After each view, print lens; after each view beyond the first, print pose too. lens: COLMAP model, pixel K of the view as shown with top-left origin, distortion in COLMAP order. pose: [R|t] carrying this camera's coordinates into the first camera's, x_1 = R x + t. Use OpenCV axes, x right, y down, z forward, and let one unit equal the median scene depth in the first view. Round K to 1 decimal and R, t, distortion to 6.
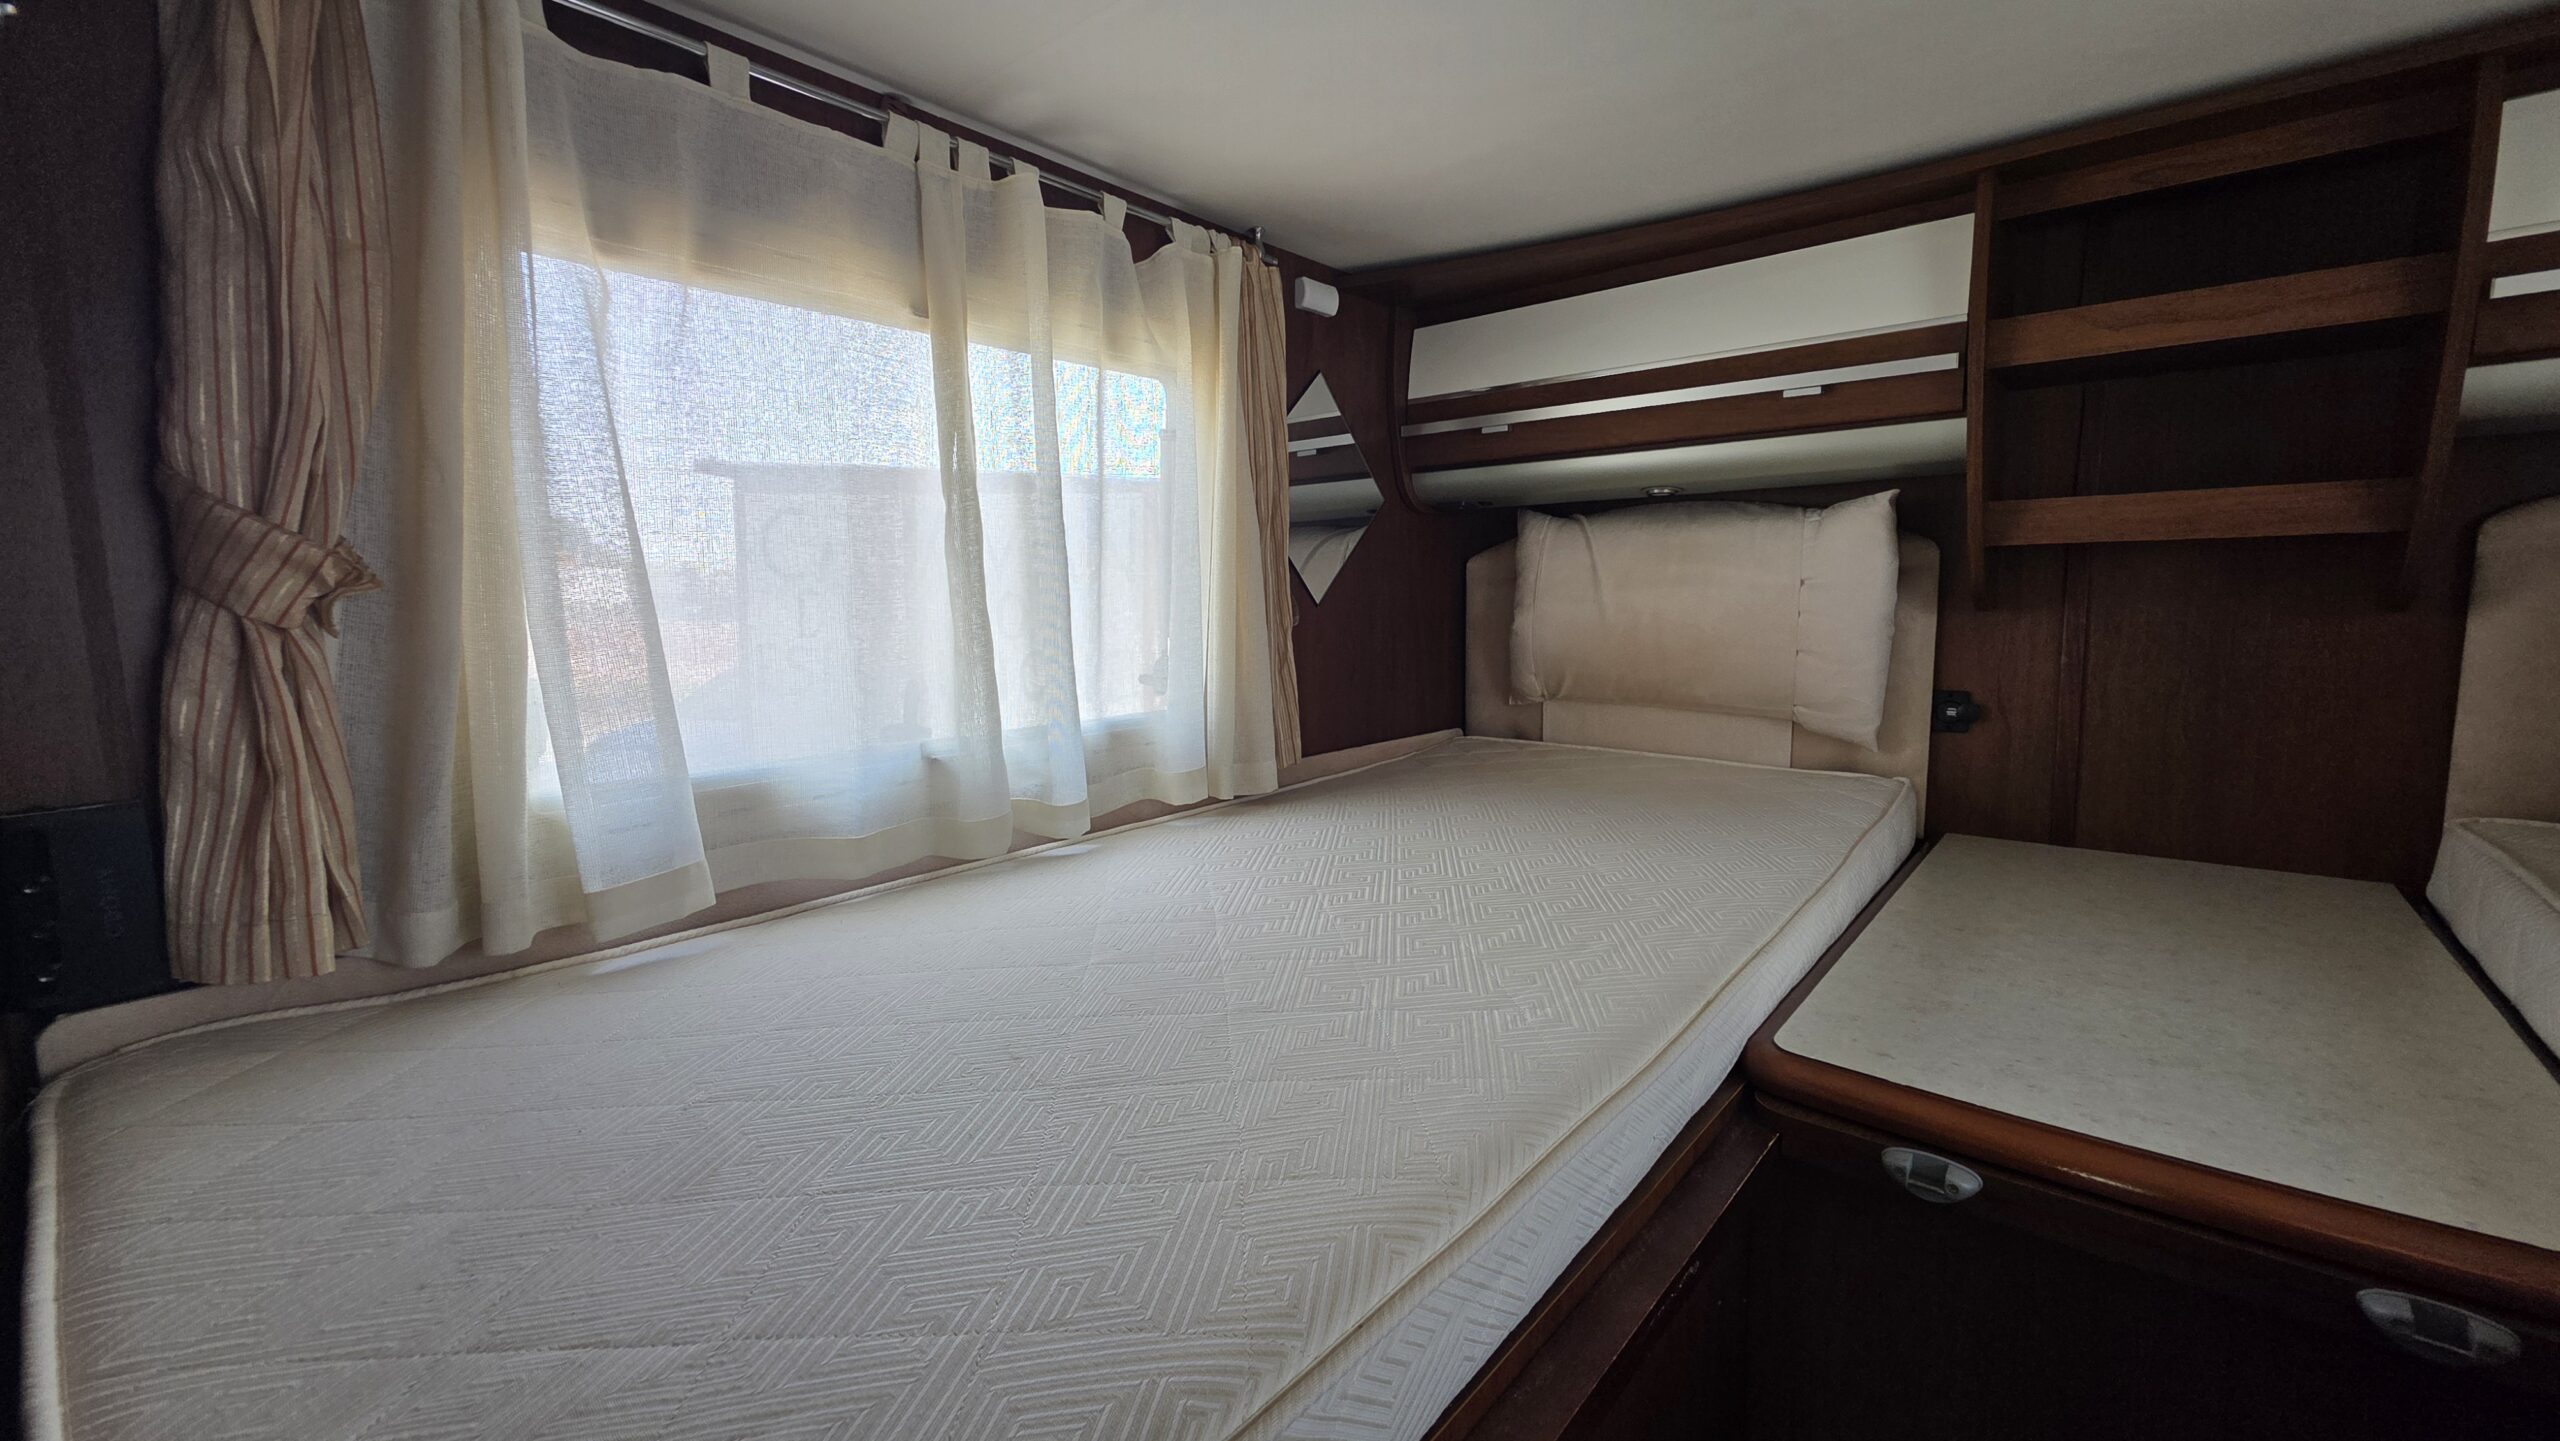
lens RADIAL K [[1020.0, 0, 1284.3], [0, 1020.0, 714.4], [0, 0, 1]] dist [0.002543, 0.000551]
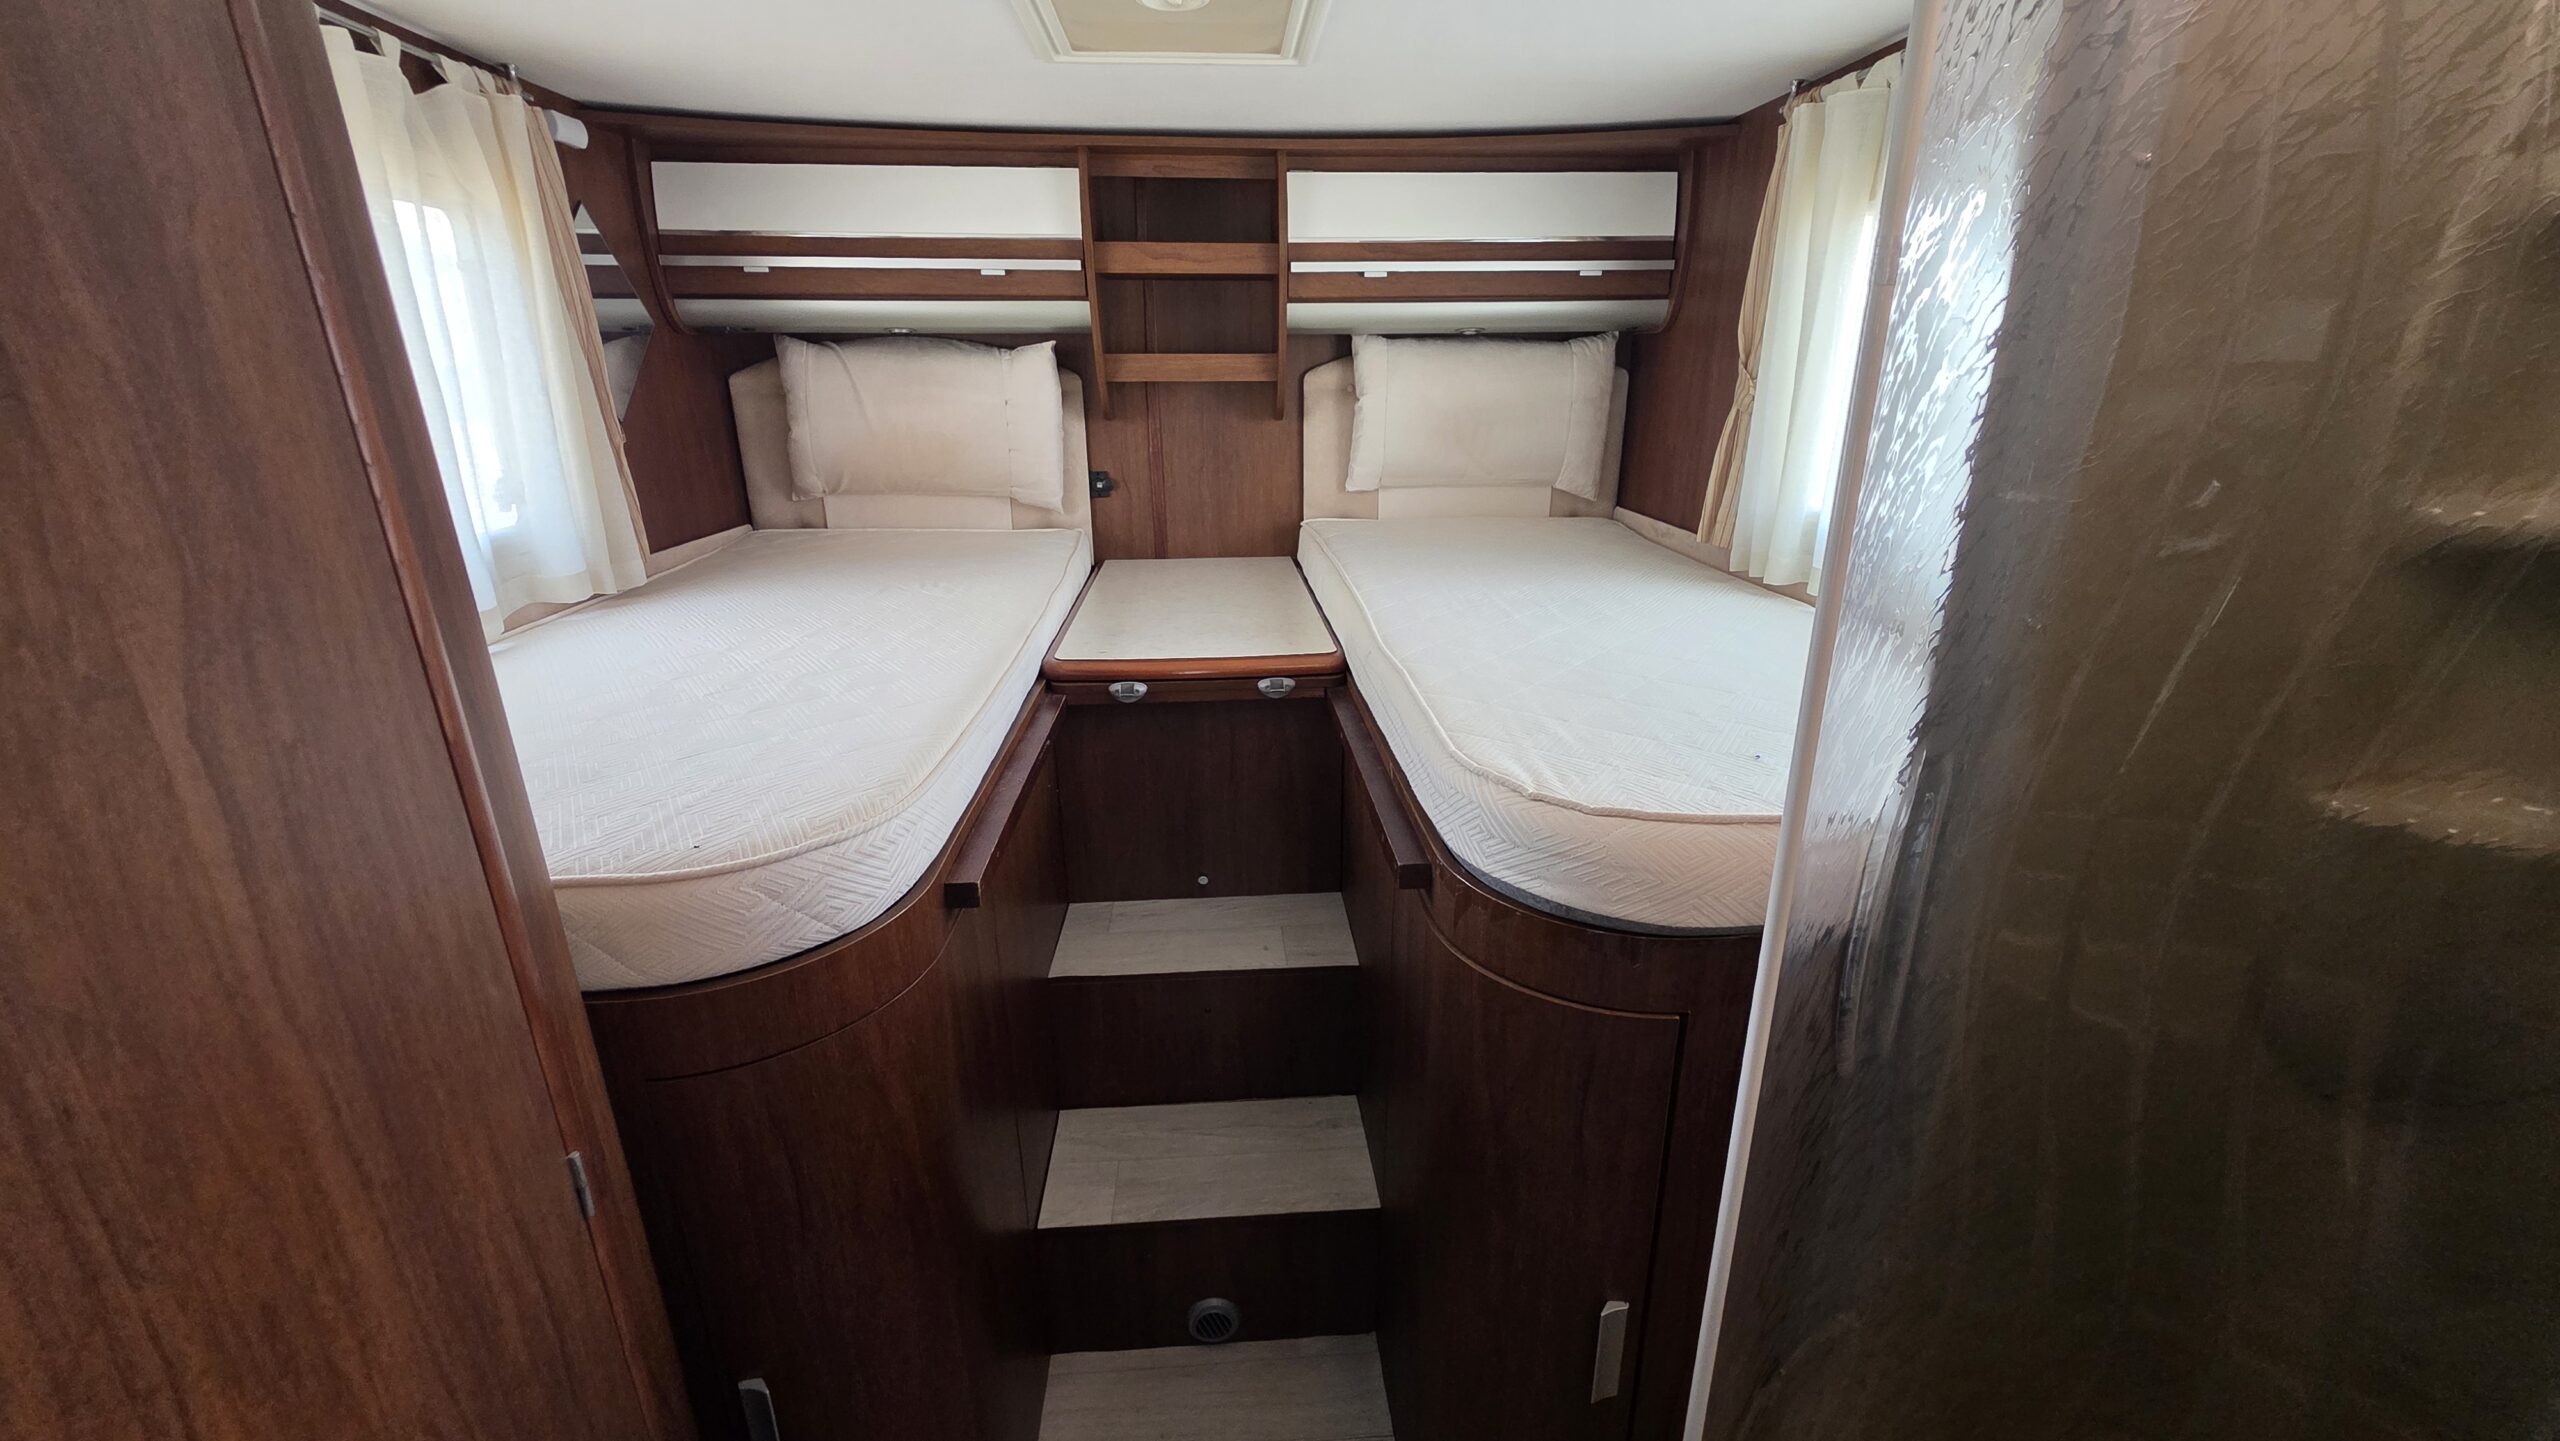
lens RADIAL K [[1020.0, 0, 1286.9], [0, 1020.0, 718.7], [0, 0, 1]] dist [0.002543, 0.000551]
pose [[0.711447, -0.214766, 0.669118, -0.326764], [0.074490, 0.969839, 0.232085, 0.004392], [-0.698781, -0.115273, 0.705987, -0.431646]]
